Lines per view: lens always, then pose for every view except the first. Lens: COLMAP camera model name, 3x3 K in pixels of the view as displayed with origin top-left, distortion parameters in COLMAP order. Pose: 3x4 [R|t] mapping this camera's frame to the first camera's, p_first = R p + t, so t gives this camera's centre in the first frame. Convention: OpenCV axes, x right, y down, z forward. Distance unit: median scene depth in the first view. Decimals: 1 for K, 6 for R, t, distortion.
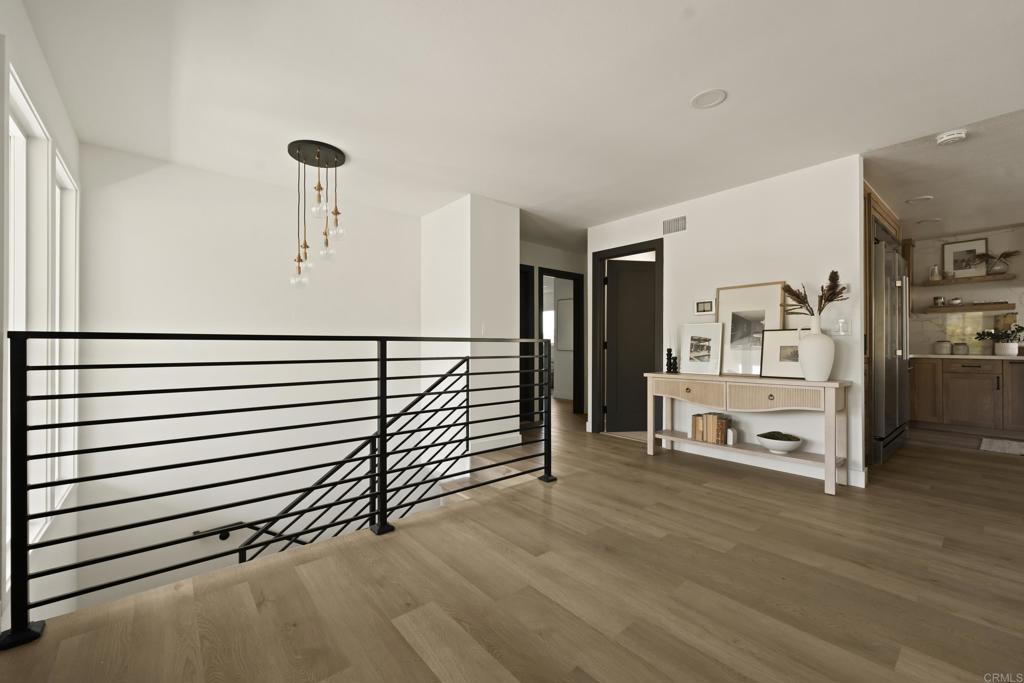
lens RADIAL K [[408.7, 0, 512.0], [0, 408.7, 341.5], [0, 0, 1]] dist [0.000571, 0.000360]
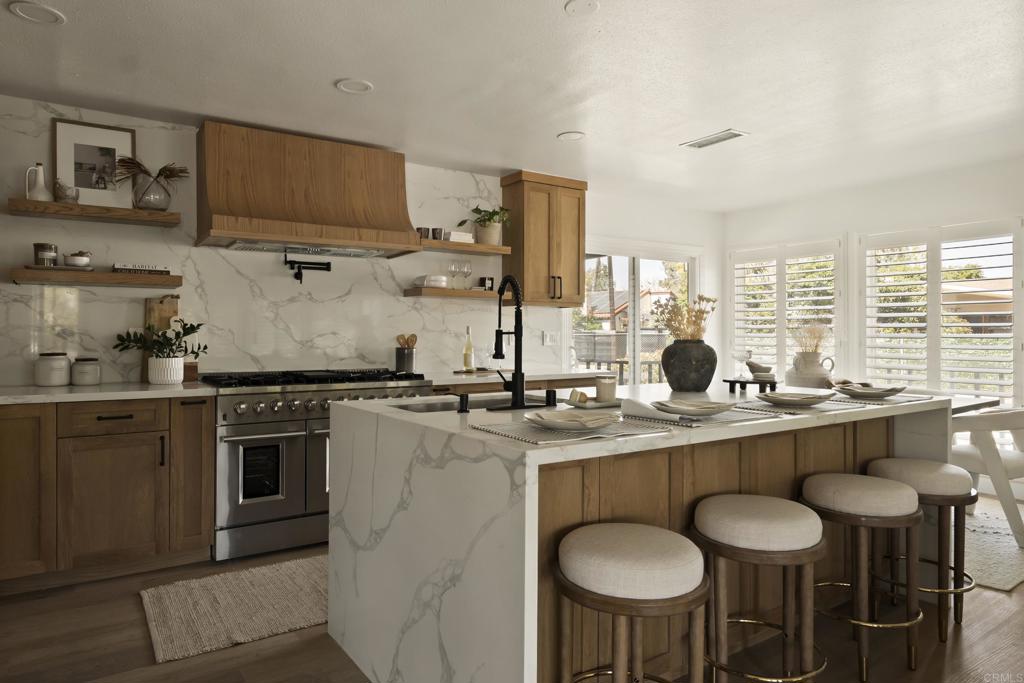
lens RADIAL K [[636.9, 0, 514.3], [0, 636.9, 337.5], [0, 0, 1]] dist [-0.002901, 0.000141]
pose [[0.090726, -0.004980, 0.995863, 0.487073], [-0.011759, 0.999912, 0.006071, -0.028089], [-0.995806, -0.012261, 0.090660, 0.509014]]
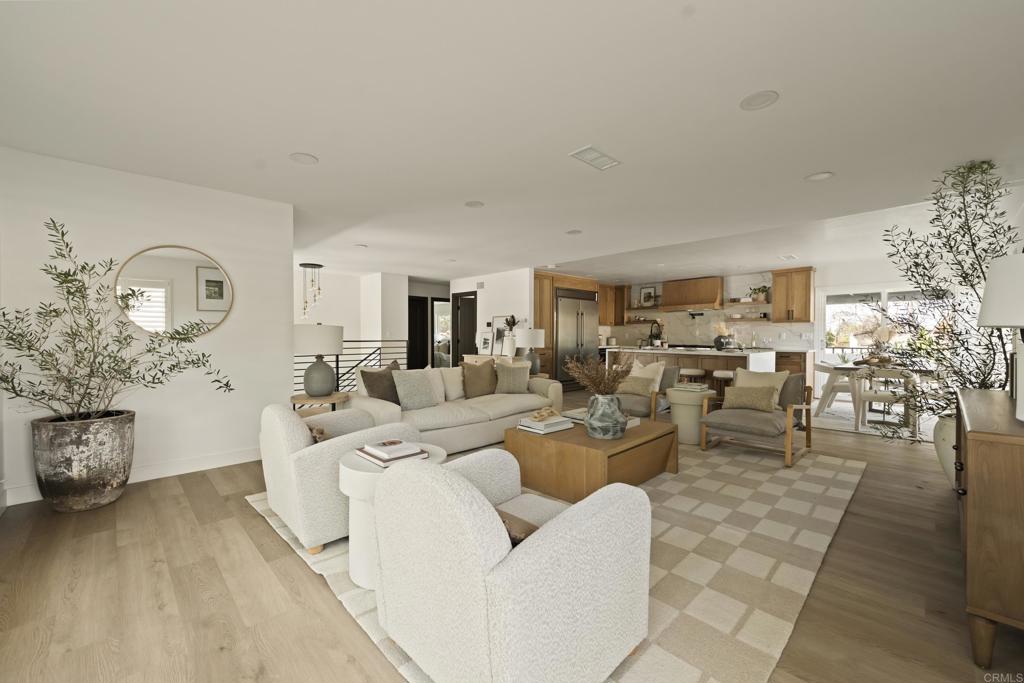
lens RADIAL K [[408.7, 0, 512.0], [0, 408.7, 341.5], [0, 0, 1]] dist [0.000571, 0.000360]
pose [[0.997145, 0.000184, 0.075510, 0.324762], [-0.002162, 0.999657, 0.026115, -0.039076], [-0.075479, -0.026203, 0.996803, -0.936249]]
